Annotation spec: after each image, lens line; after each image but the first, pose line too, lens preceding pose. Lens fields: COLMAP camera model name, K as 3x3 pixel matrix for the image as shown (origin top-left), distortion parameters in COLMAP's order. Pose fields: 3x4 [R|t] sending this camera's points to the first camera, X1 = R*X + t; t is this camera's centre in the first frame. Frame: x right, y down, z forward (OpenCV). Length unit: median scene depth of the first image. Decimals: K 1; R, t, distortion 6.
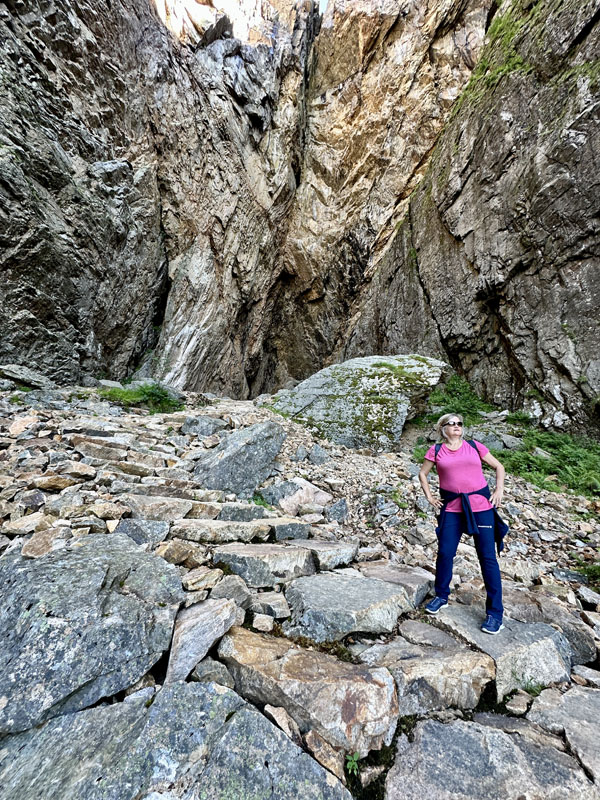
lens RADIAL K [[321.5, 0, 300.1], [0, 321.5, 400.9], [0, 0, 1]] dist [-0.001140, -0.000090]
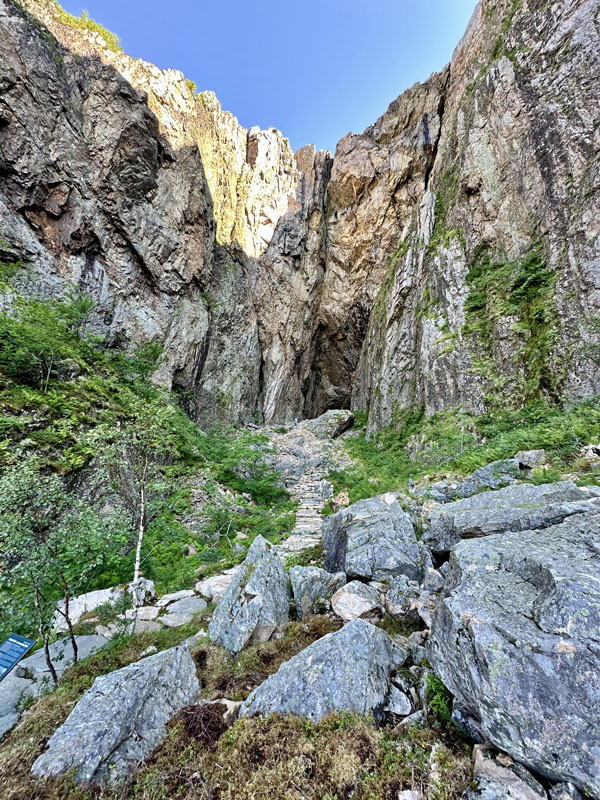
lens RADIAL K [[321.5, 0, 299.8], [0, 321.5, 400.0], [0, 0, 1]] dist [-0.001140, -0.000090]
pose [[0.979348, -0.063654, -0.191900, 0.162222], [0.076173, 0.995372, 0.058578, -0.149233], [0.187284, -0.071986, 0.979665, -0.761783]]
